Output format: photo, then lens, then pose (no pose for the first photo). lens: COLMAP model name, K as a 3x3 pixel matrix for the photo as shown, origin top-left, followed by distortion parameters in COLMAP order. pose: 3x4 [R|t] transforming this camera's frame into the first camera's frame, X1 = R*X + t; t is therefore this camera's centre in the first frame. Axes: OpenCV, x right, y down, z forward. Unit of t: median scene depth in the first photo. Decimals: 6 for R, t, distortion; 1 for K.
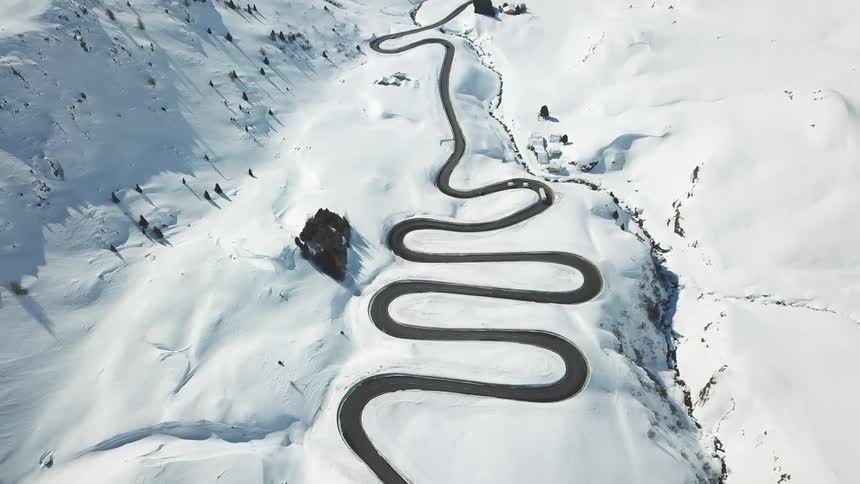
lens RADIAL K [[697.2, 0, 430.8], [0, 697.2, 256.5], [0, 0, 1]] dist [0.057956, -0.101364]
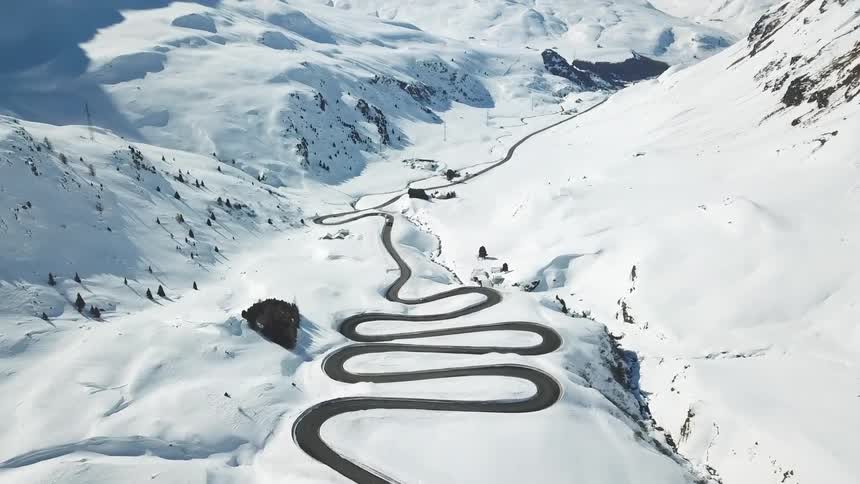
lens RADIAL K [[697.2, 0, 430.8], [0, 697.2, 256.5], [0, 0, 1]] dist [0.057956, -0.101364]
pose [[0.994018, -0.055250, 0.094207, -0.021123], [0.086366, 0.925636, -0.368427, 0.256331], [-0.066845, 0.374359, 0.924871, 0.058206]]
